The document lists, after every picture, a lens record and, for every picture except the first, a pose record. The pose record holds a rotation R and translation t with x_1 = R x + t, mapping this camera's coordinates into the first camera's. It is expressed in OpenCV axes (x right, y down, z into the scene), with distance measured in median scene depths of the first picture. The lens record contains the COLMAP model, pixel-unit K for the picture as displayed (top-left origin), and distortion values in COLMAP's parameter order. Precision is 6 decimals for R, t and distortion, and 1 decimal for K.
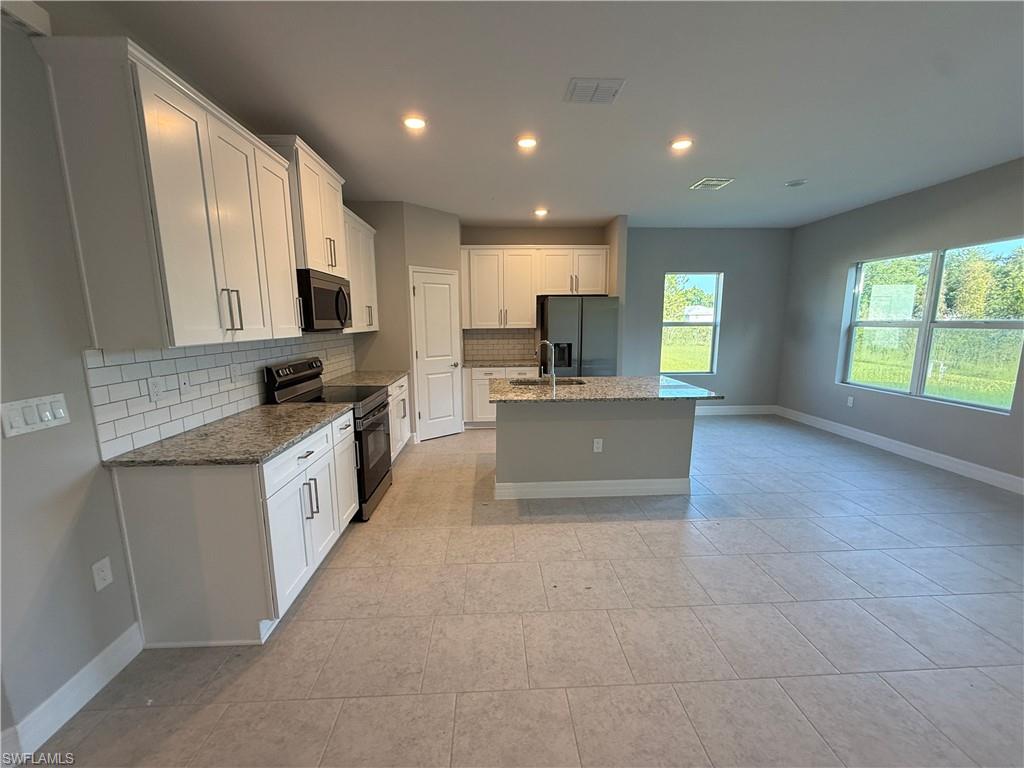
lens RADIAL K [[409.3, 0, 508.7], [0, 409.3, 383.7], [0, 0, 1]] dist [-0.001798, 0.000580]
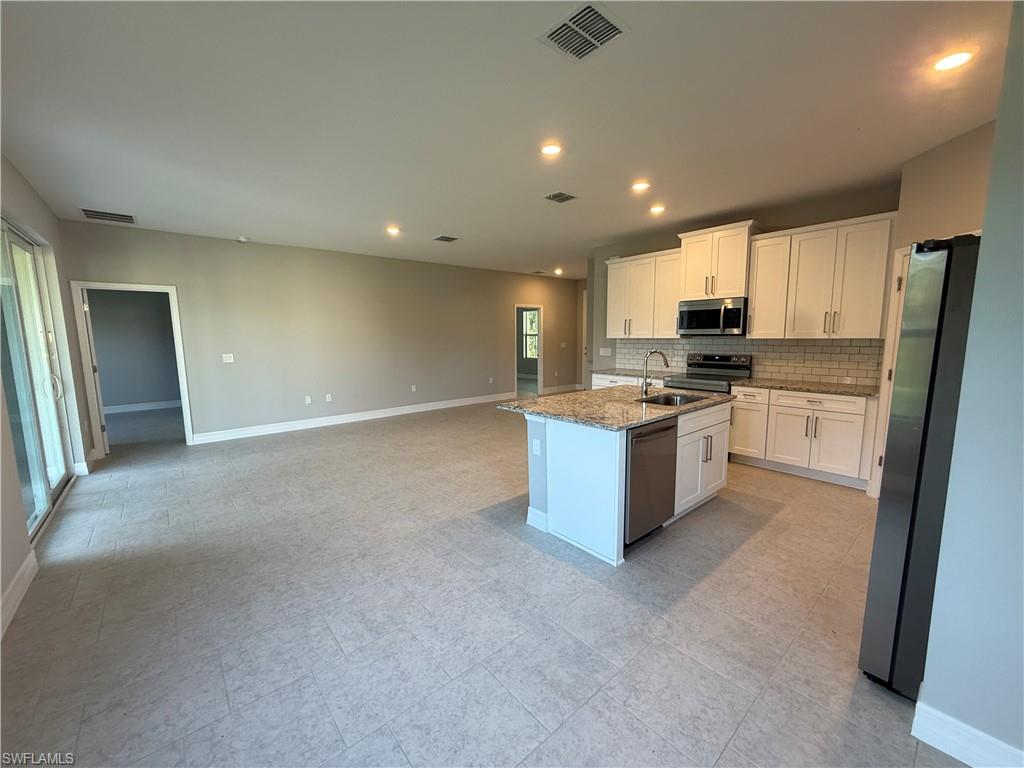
lens RADIAL K [[409.3, 0, 513.4], [0, 409.3, 383.4], [0, 0, 1]] dist [-0.001798, 0.000580]
pose [[-0.790088, 0.087739, -0.606682, 1.047128], [-0.078248, 0.967172, 0.241776, -0.260556], [0.607979, 0.238496, -0.757285, 1.689991]]
